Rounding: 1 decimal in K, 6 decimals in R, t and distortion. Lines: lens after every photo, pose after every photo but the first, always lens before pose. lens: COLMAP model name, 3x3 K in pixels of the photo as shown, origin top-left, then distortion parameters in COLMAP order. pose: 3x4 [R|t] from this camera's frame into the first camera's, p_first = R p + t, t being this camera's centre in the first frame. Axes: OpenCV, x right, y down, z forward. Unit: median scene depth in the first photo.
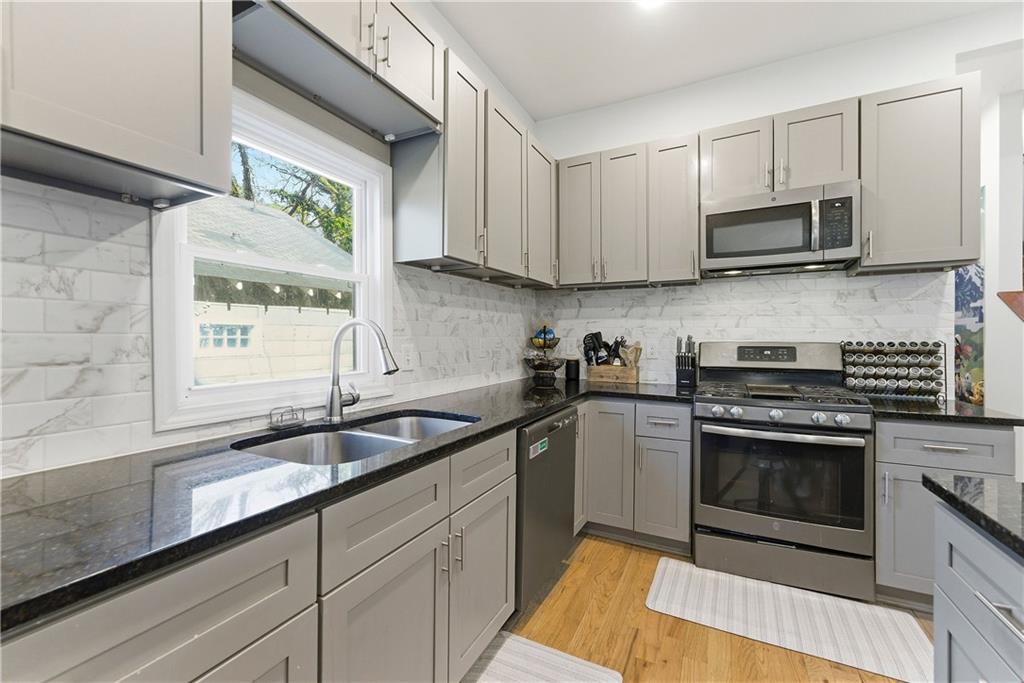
lens RADIAL K [[413.8, 0, 517.5], [0, 413.8, 338.9], [0, 0, 1]] dist [-0.002352, -0.000411]
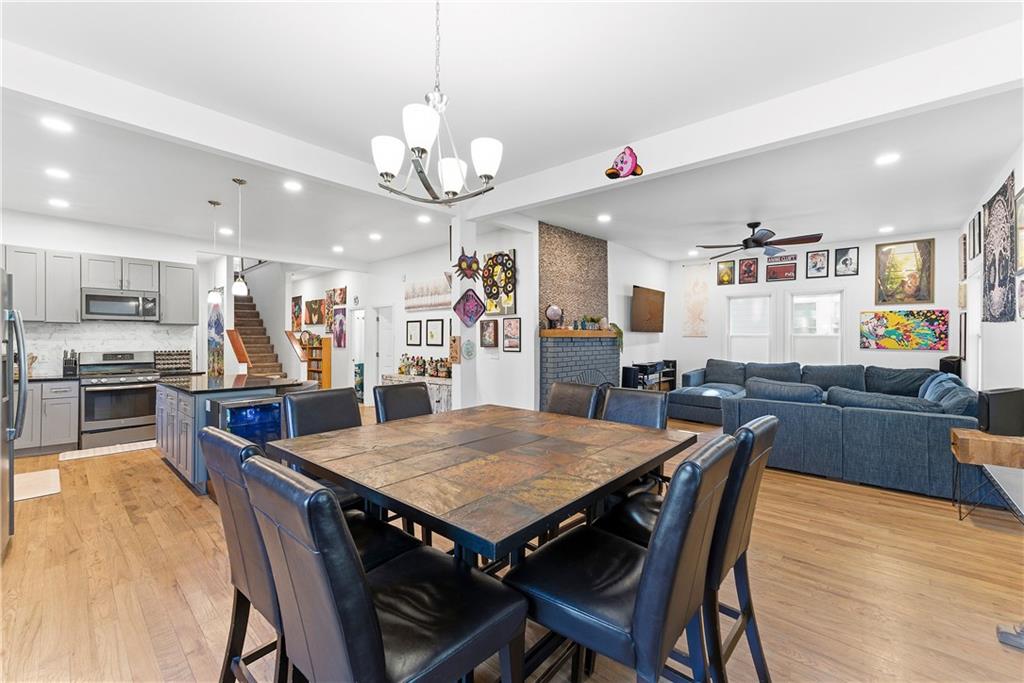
lens RADIAL K [[413.8, 0, 519.4], [0, 413.8, 338.9], [0, 0, 1]] dist [-0.002352, -0.000411]
pose [[0.262719, 0.003322, 0.964867, -1.041340], [0.002537, 0.999988, -0.004134, -0.049527], [-0.964869, 0.003534, 0.262708, -1.778798]]
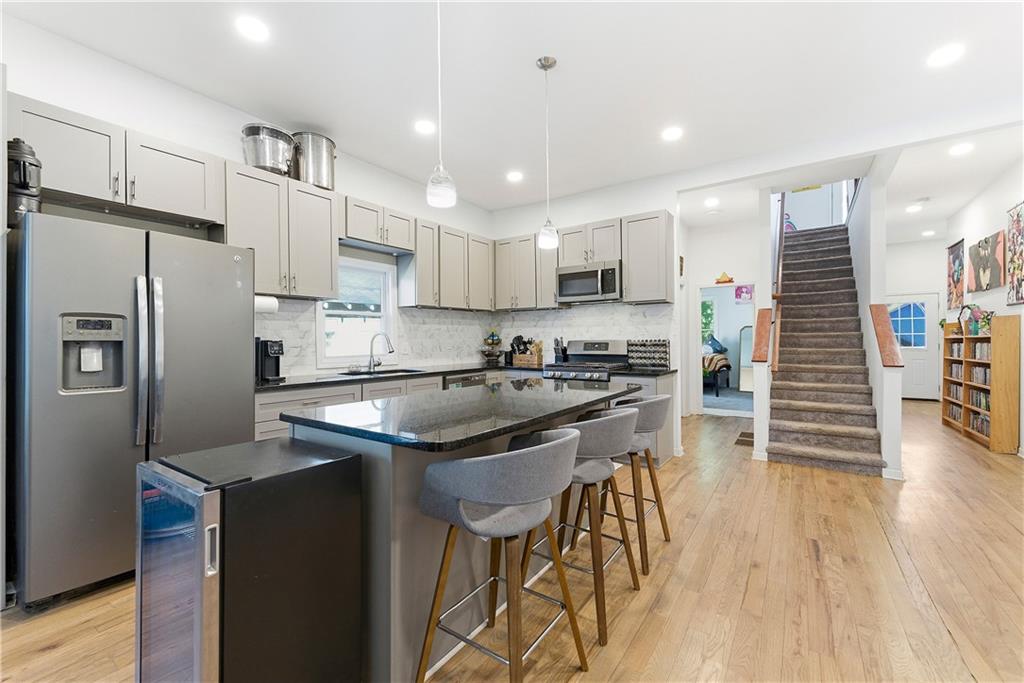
lens RADIAL K [[413.8, 0, 516.9], [0, 413.8, 337.1], [0, 0, 1]] dist [-0.002352, -0.000411]
pose [[0.989951, -0.009178, -0.141111, 0.538741], [0.008220, 0.999939, -0.007372, 0.004362], [0.141170, 0.006138, 0.989966, -0.939529]]
